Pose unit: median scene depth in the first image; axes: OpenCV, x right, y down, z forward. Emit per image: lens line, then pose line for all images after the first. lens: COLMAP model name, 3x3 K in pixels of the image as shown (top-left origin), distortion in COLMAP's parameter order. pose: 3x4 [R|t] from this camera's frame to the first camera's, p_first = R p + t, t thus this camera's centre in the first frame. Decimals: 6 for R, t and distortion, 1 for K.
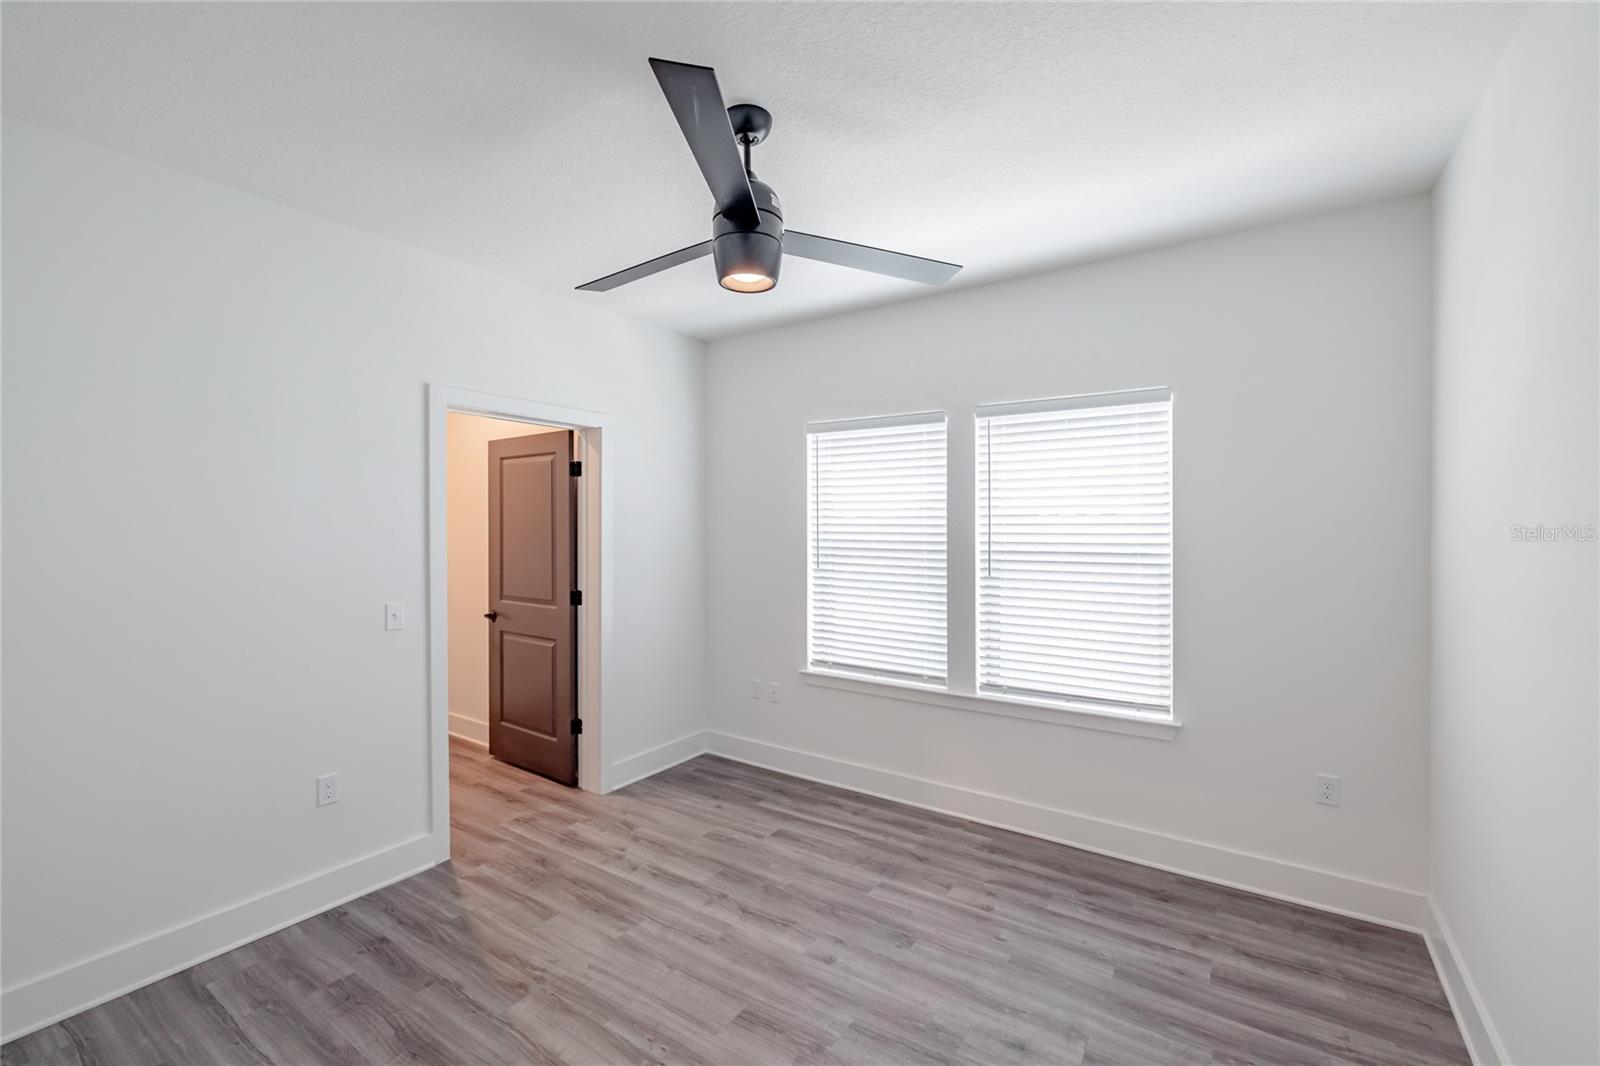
lens RADIAL K [[667.5, 0, 797.0], [0, 667.5, 526.5], [0, 0, 1]] dist [0.001031, 0.000051]
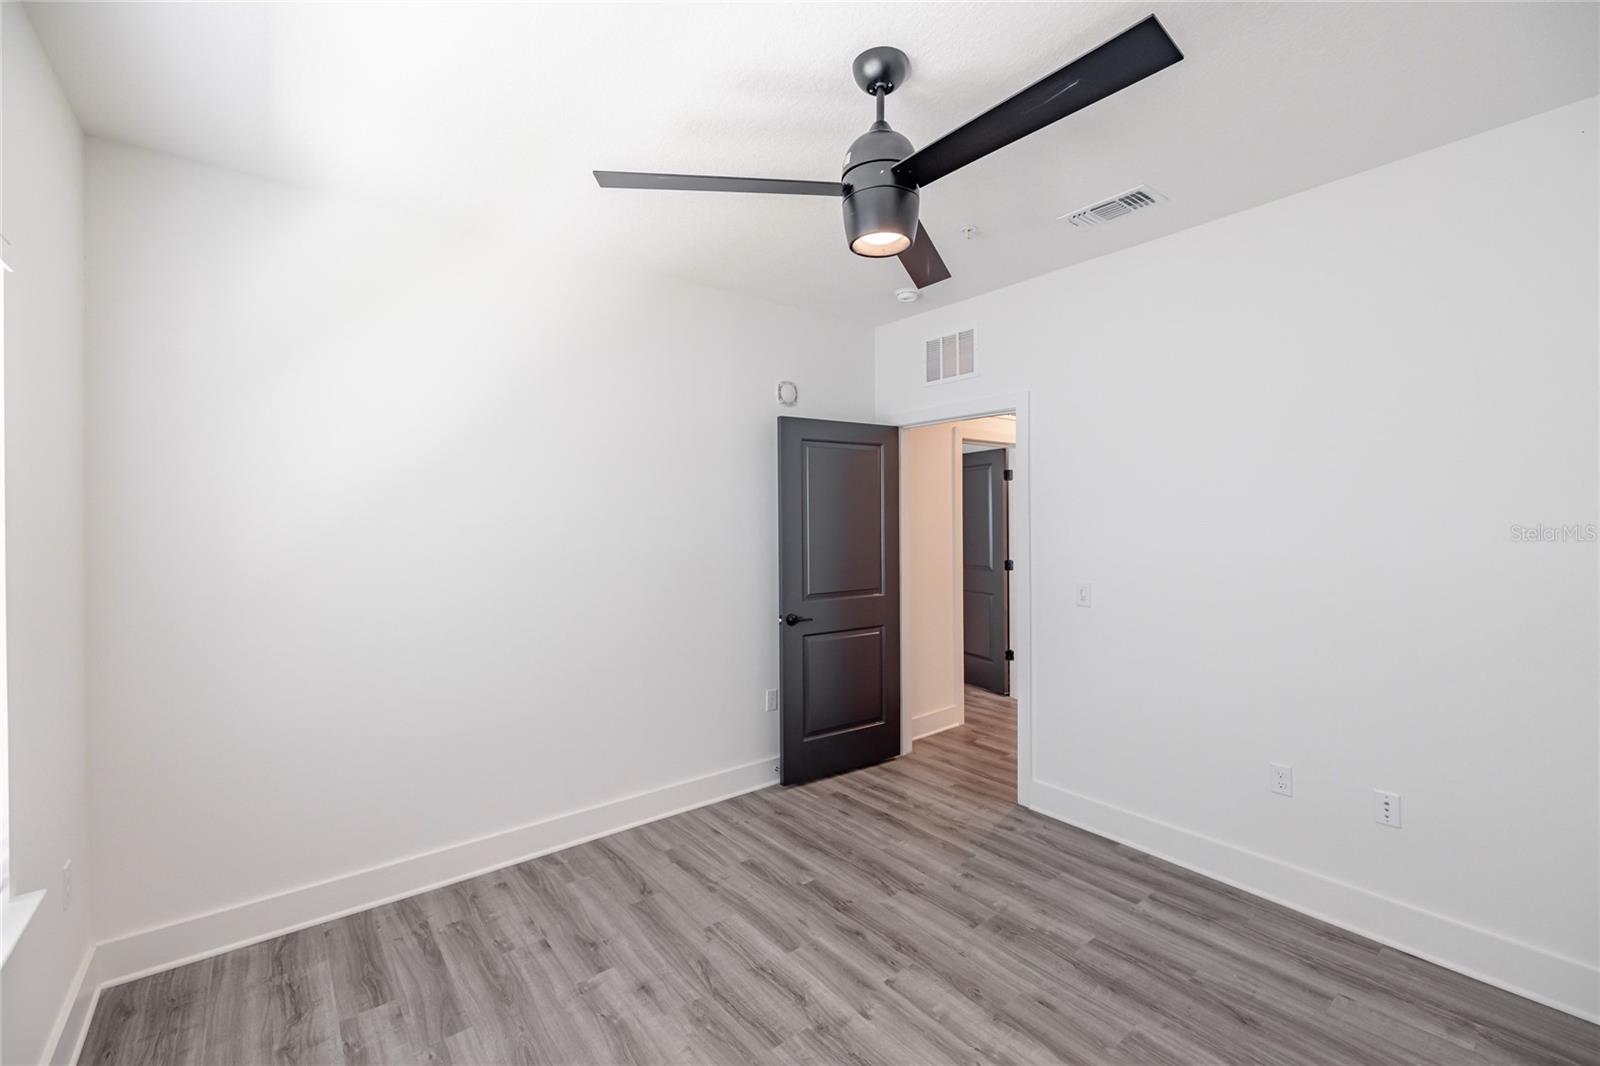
lens RADIAL K [[667.5, 0, 797.0], [0, 667.5, 526.5], [0, 0, 1]] dist [0.001031, 0.000051]
pose [[-0.957274, 0.008351, 0.289063, -0.151629], [0.009191, 0.999957, 0.001548, 0.013199], [-0.289037, 0.004139, -0.957309, 1.291087]]
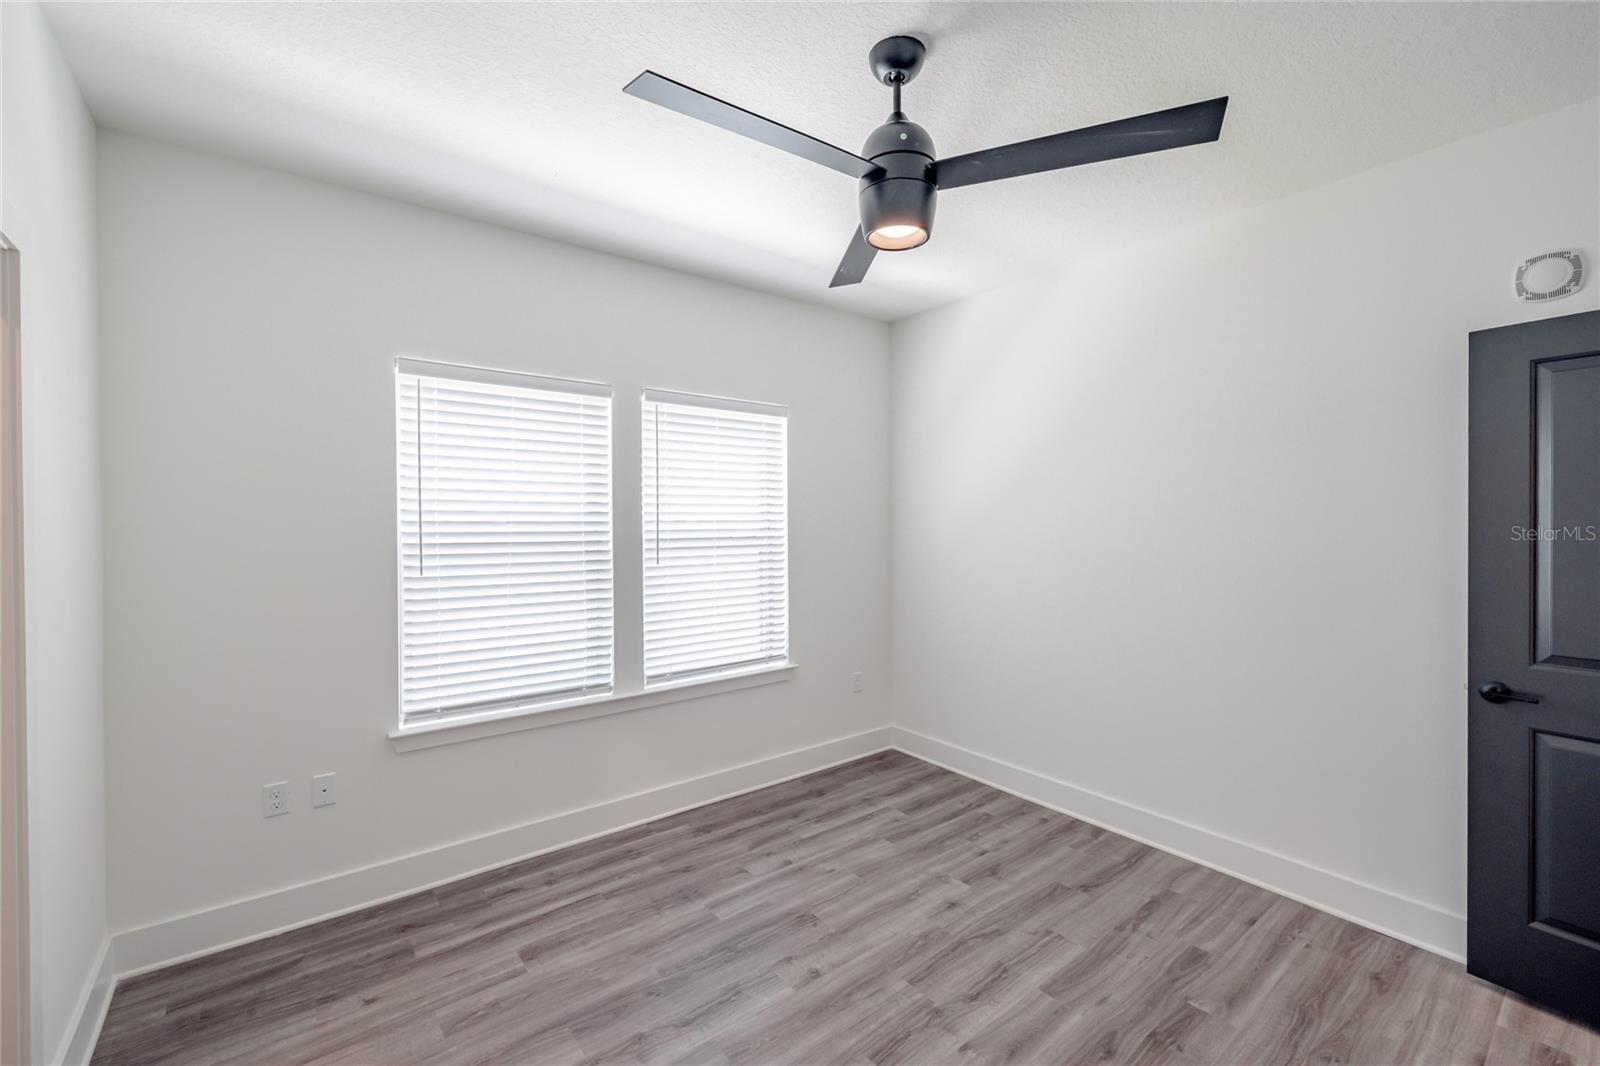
lens RADIAL K [[667.5, 0, 797.0], [0, 667.5, 526.5], [0, 0, 1]] dist [0.001031, 0.000051]
pose [[0.302679, -0.006221, 0.953072, -0.666704], [-0.000443, 0.999978, 0.006667, 0.012688], [-0.953092, -0.002440, 0.302670, 0.584239]]
